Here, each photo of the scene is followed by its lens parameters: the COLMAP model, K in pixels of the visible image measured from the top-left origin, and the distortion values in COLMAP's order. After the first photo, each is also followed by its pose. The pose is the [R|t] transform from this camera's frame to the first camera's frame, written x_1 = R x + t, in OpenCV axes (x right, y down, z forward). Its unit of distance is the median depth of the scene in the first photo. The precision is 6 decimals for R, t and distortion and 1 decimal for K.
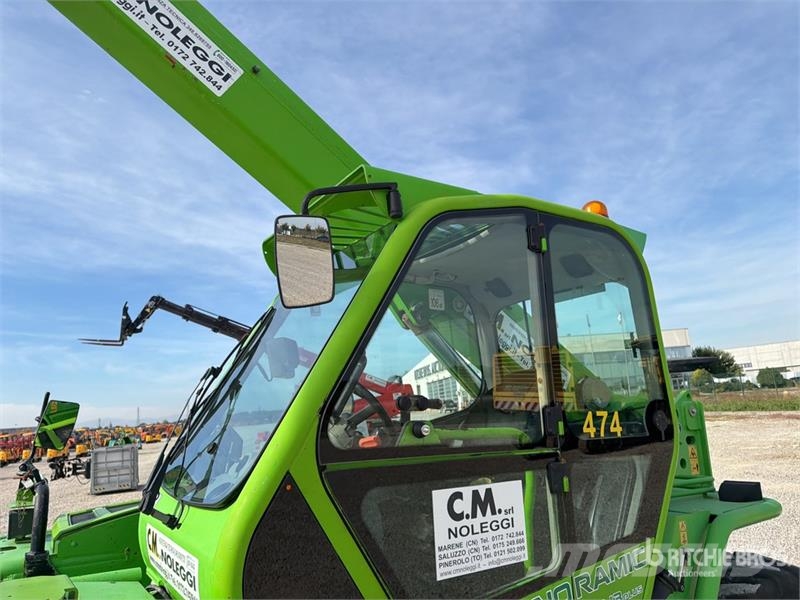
lens RADIAL K [[560.0, 0, 397.2], [0, 560.0, 291.6], [0, 0, 1]] dist [0.062947, -0.082628]
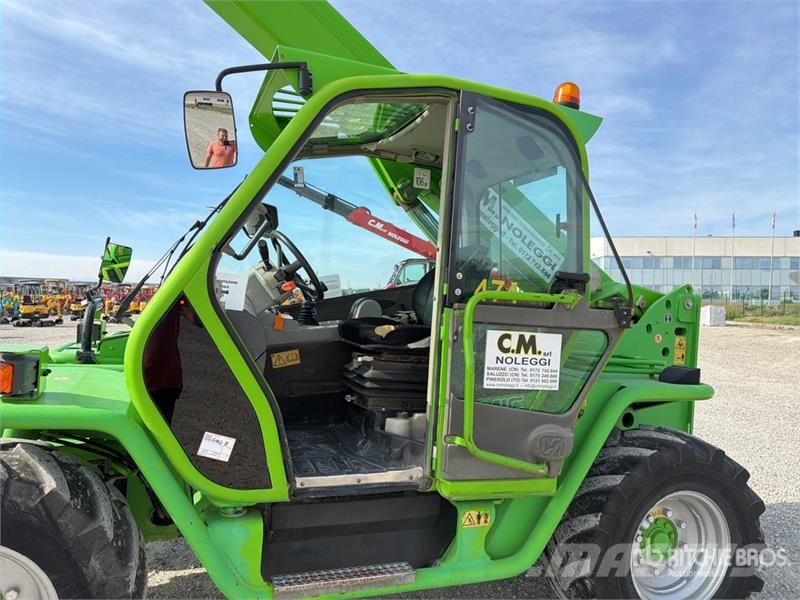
lens RADIAL K [[558.8, 0, 401.1], [0, 558.8, 296.4], [0, 0, 1]] dist [0.022324, -0.030837]
pose [[0.976227, 0.091547, -0.196467, 0.339344], [-0.048715, 0.975907, 0.212680, 0.012172], [0.211204, -0.198053, 0.957167, -0.102651]]
